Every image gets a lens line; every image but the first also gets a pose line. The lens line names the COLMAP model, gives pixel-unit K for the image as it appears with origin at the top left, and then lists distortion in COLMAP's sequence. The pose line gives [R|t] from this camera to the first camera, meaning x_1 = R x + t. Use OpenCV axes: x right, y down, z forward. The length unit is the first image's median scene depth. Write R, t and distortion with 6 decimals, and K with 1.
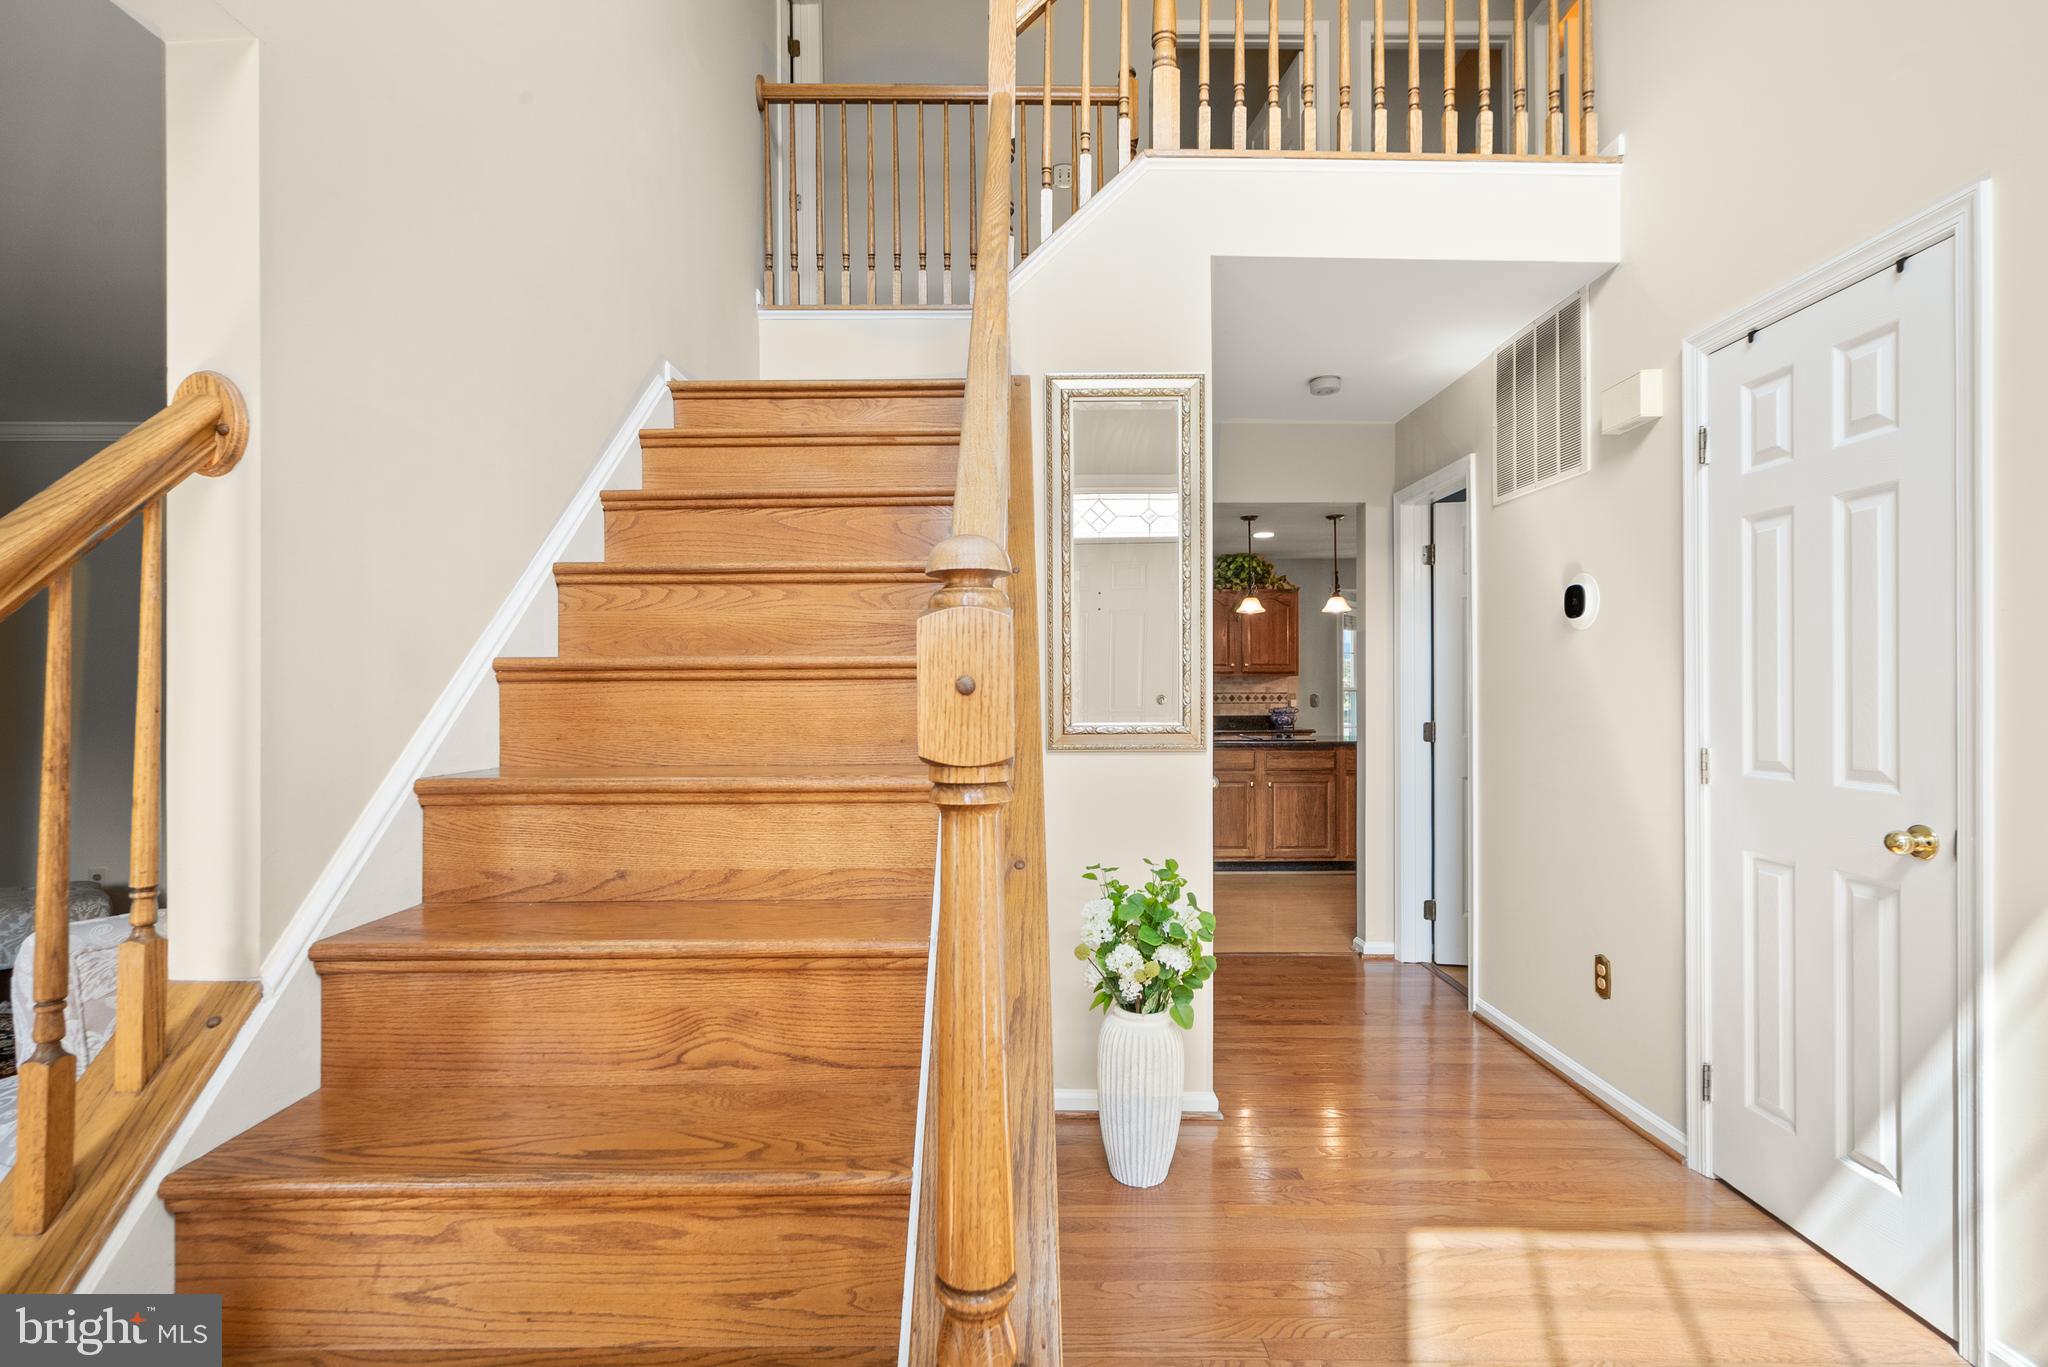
lens RADIAL K [[950.8, 0, 1024.0], [0, 950.8, 683.5], [0, 0, 1]] dist [-0.001275, 0.000061]
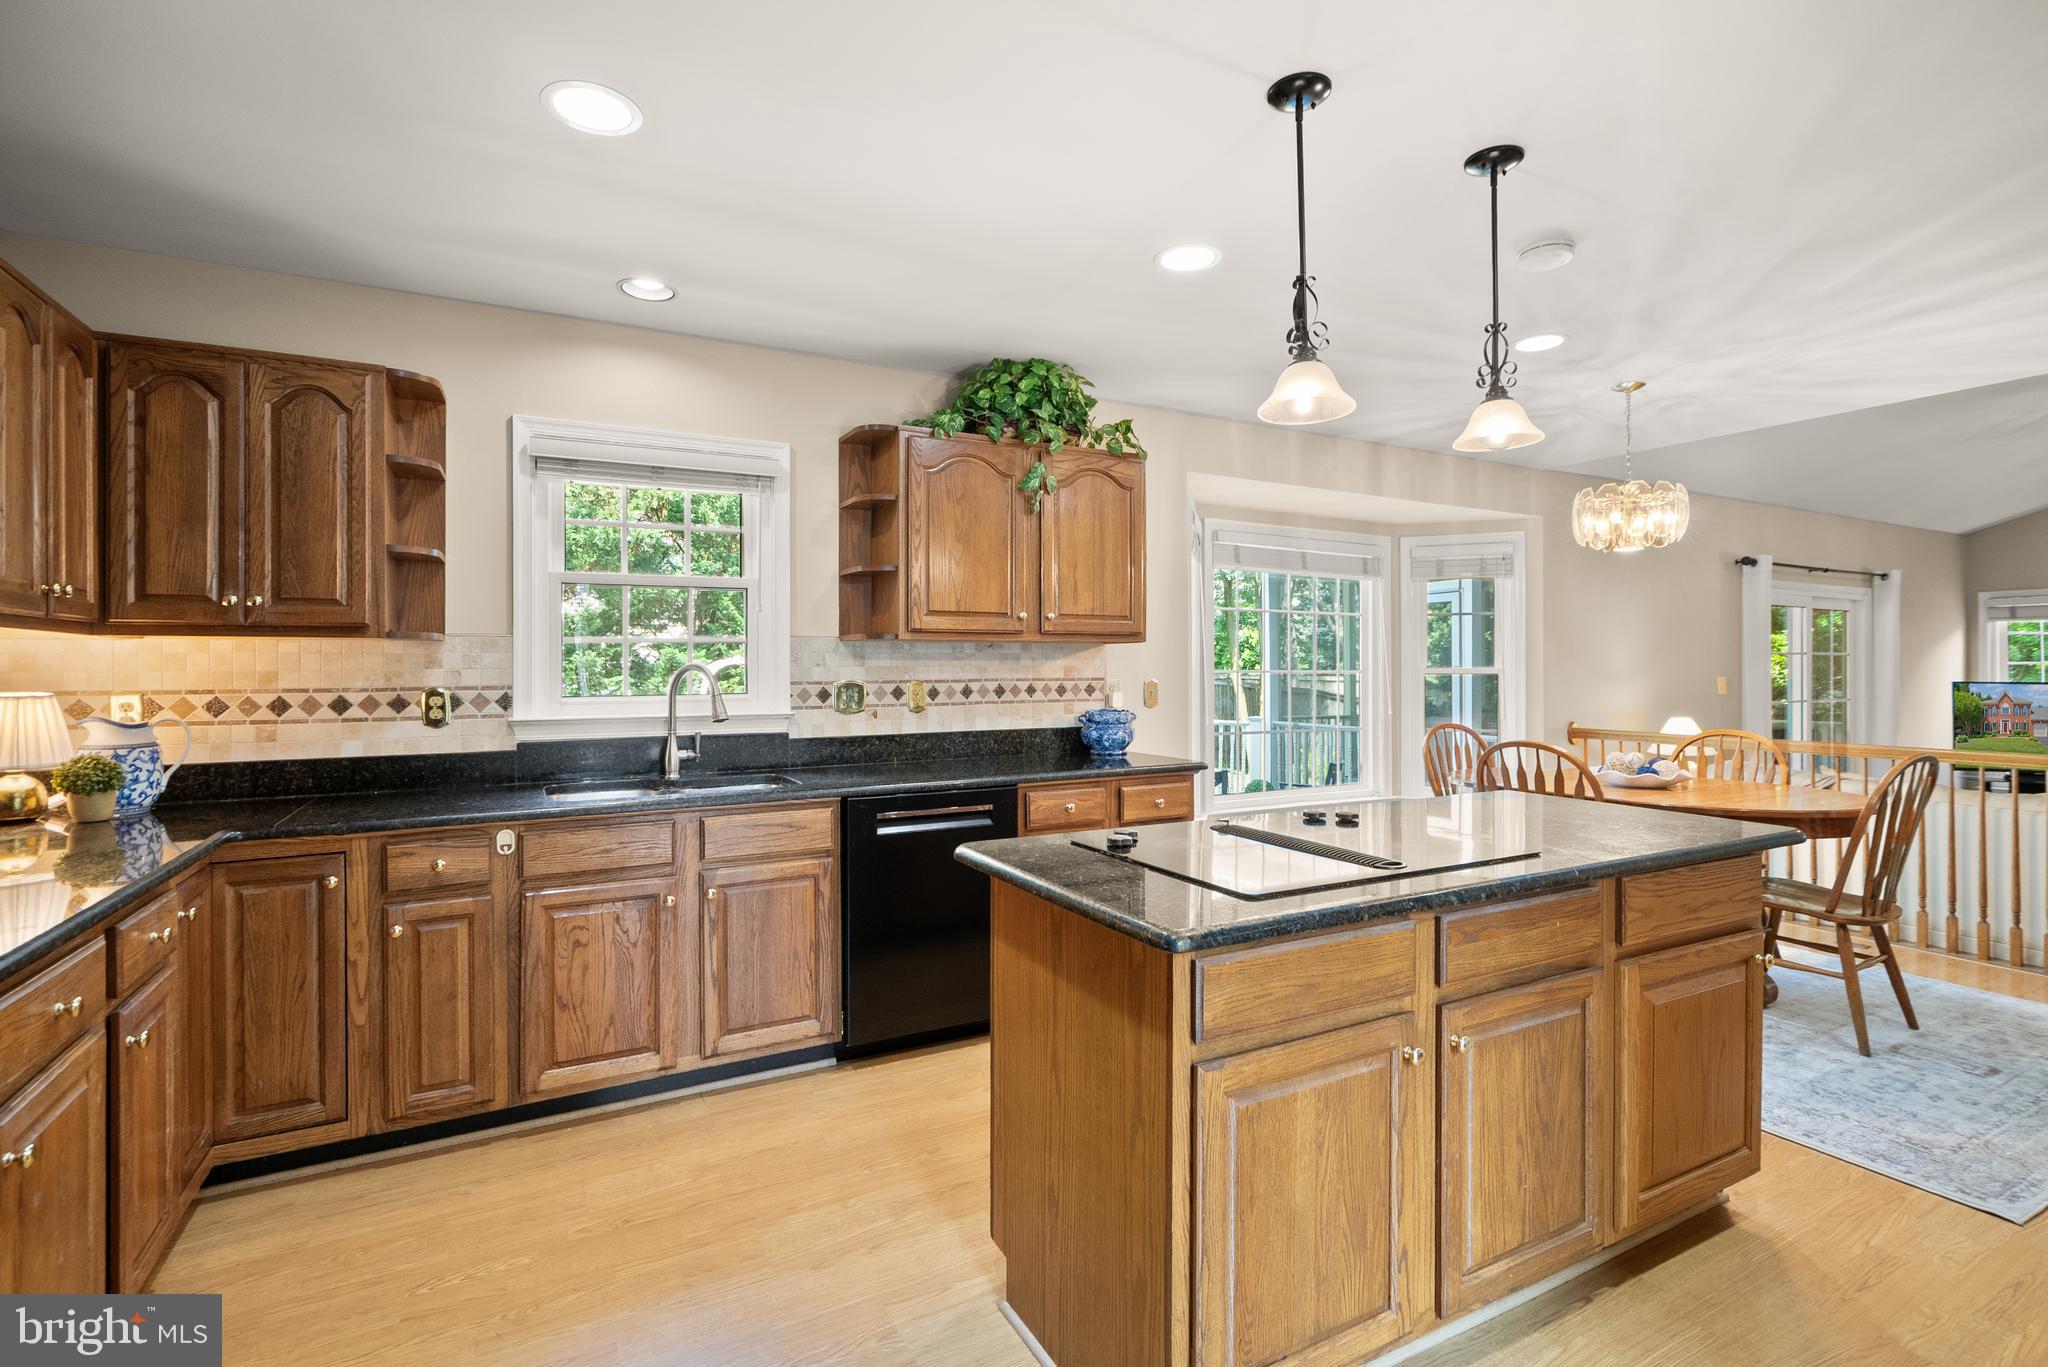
lens RADIAL K [[950.5, 0, 1021.2], [0, 950.5, 666.8], [0, 0, 1]] dist [-0.001581, 0.001068]
pose [[0.887506, 0.000729, 0.460796, 0.021439], [-0.005636, 0.999941, 0.009274, -0.000193], [-0.460762, -0.010828, 0.887458, 0.618652]]
